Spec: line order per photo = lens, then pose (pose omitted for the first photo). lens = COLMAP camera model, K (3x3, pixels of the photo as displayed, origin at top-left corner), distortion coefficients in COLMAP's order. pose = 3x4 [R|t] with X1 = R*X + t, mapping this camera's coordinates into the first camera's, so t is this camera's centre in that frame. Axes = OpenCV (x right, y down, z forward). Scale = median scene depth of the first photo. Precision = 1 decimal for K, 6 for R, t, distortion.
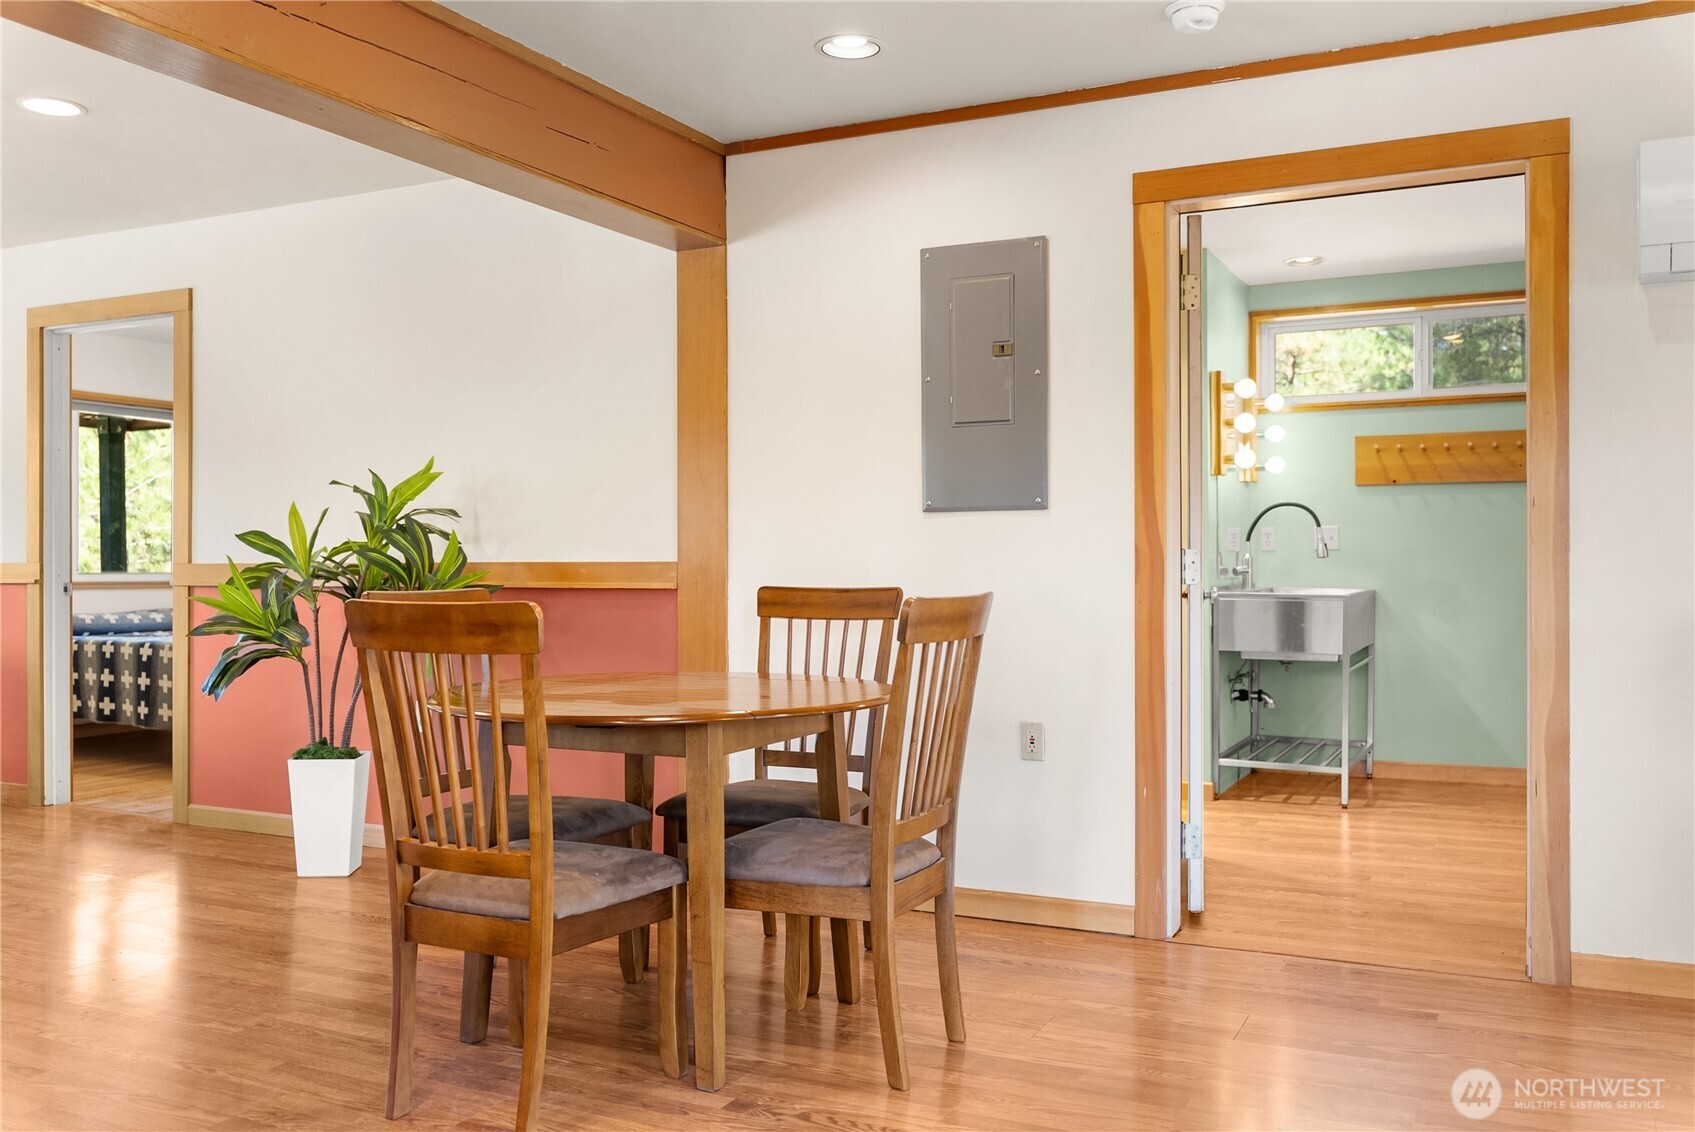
lens RADIAL K [[1459.1, 0, 855.3], [0, 1459.1, 556.3], [0, 0, 1]] dist [0.011763, -0.007441]
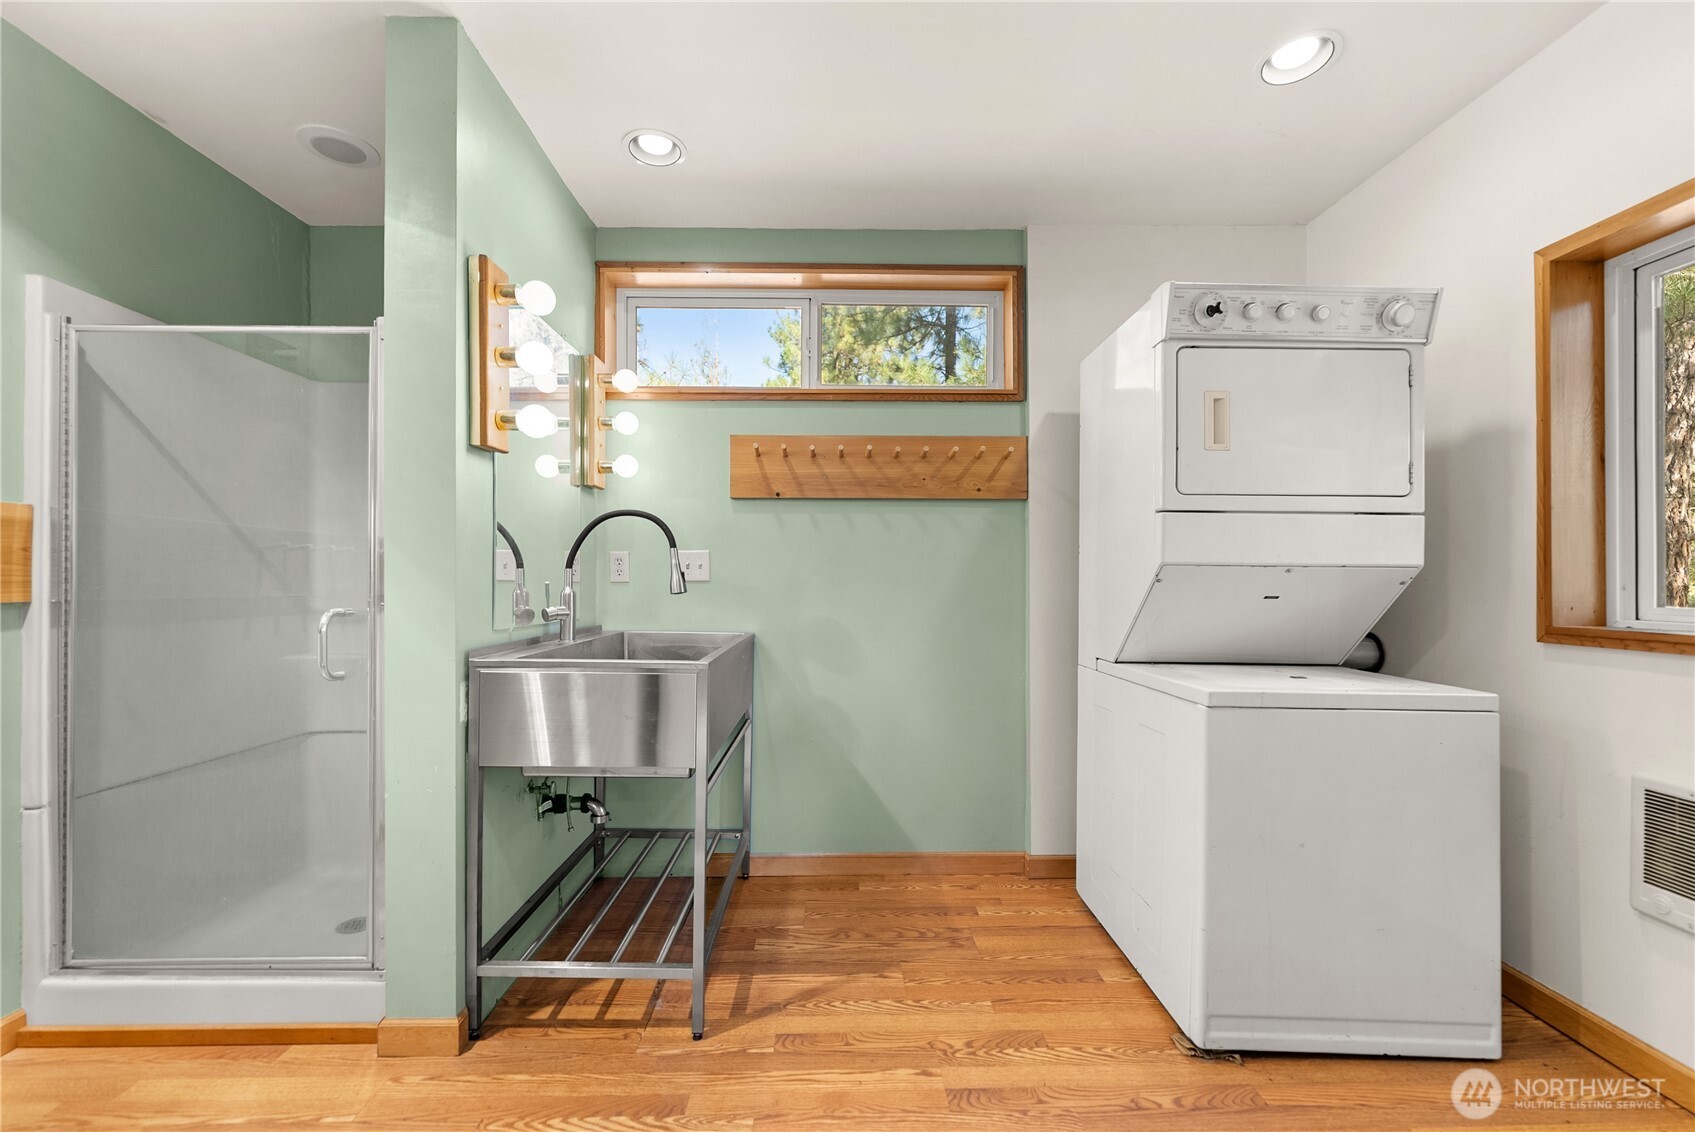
lens RADIAL K [[695.5, 0, 852.5], [0, 695.5, 573.8], [0, 0, 1]] dist [0.003659, -0.000119]
pose [[0.890003, 0.009156, 0.455863, 0.239297], [-0.005155, 0.999937, -0.010020, -0.005413], [-0.455926, 0.006568, 0.889994, 0.662179]]
